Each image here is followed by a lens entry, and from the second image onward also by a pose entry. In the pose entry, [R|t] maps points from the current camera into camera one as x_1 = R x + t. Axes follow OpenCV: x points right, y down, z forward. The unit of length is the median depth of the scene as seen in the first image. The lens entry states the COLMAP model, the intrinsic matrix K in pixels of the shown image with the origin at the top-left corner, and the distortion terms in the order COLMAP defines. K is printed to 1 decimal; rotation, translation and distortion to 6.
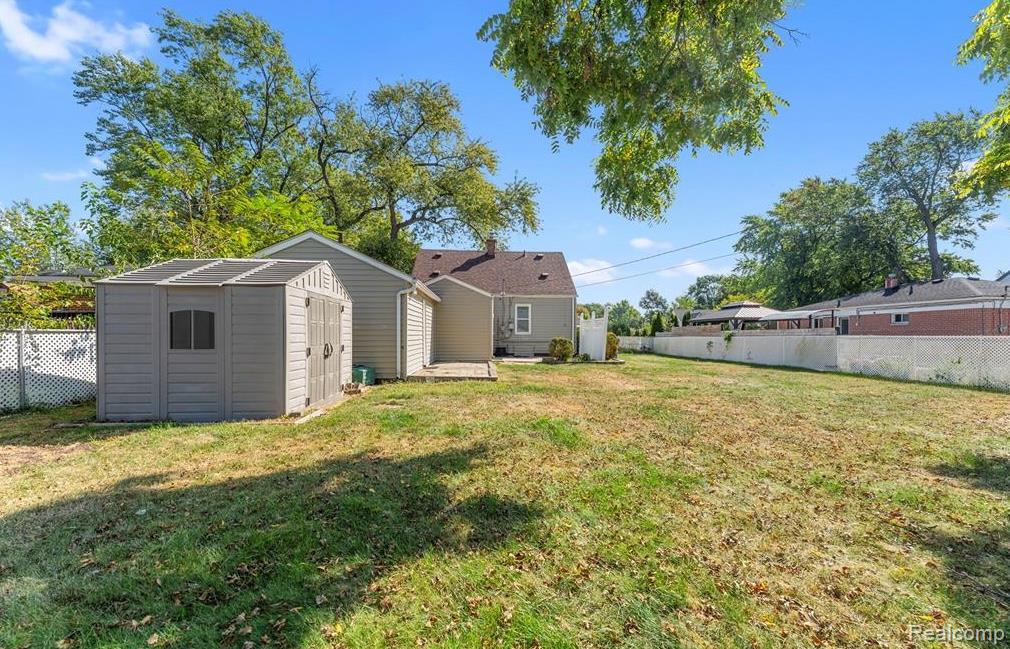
lens RADIAL K [[413.9, 0, 503.1], [0, 413.9, 332.7], [0, 0, 1]] dist [0.006000, -0.001055]
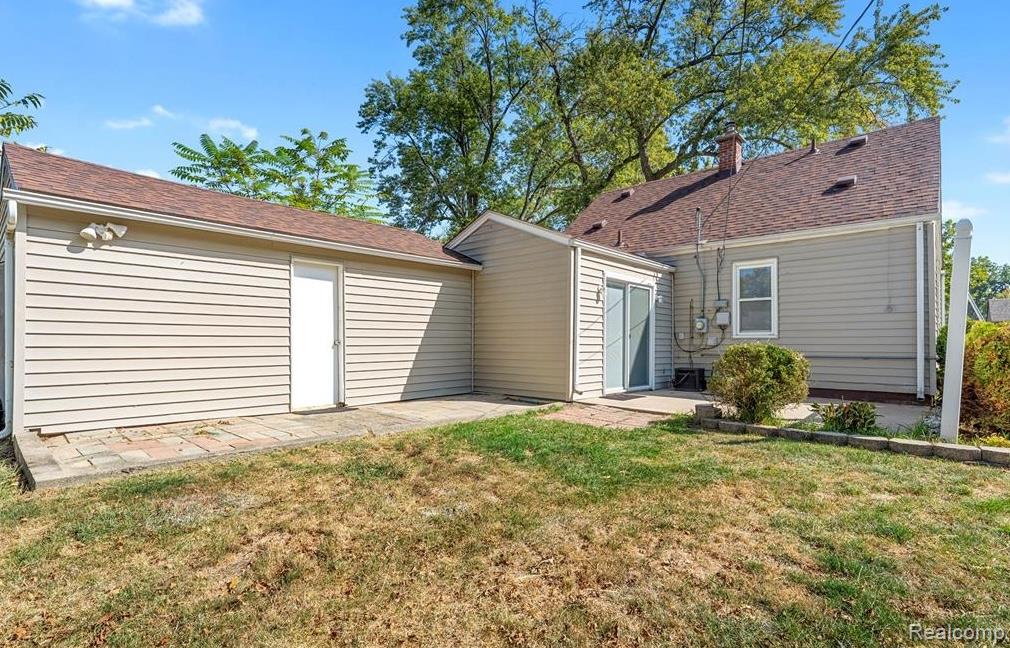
lens RADIAL K [[477.3, 0, 514.9], [0, 477.3, 342.3], [0, 0, 1]] dist [-0.000350, 0.000018]
pose [[0.693268, -0.001355, -0.720679, 0.133401], [0.004010, 0.999990, 0.001977, 0.004141], [0.720669, -0.004260, 0.693266, 0.309203]]
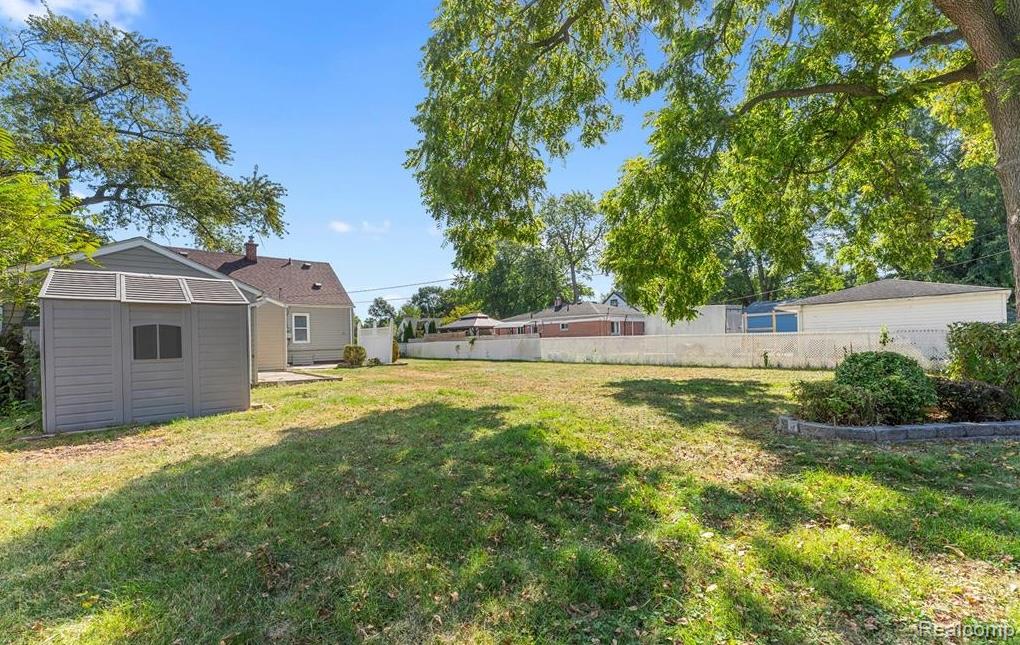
lens RADIAL K [[420.0, 0, 509.0], [0, 420.0, 329.5], [0, 0, 1]] dist [0.002637, 0.000185]
pose [[0.794119, -0.007010, 0.607722, -0.105018], [0.022586, 0.999583, -0.017983, 0.000284], [-0.607343, 0.028006, 0.793946, -0.077208]]
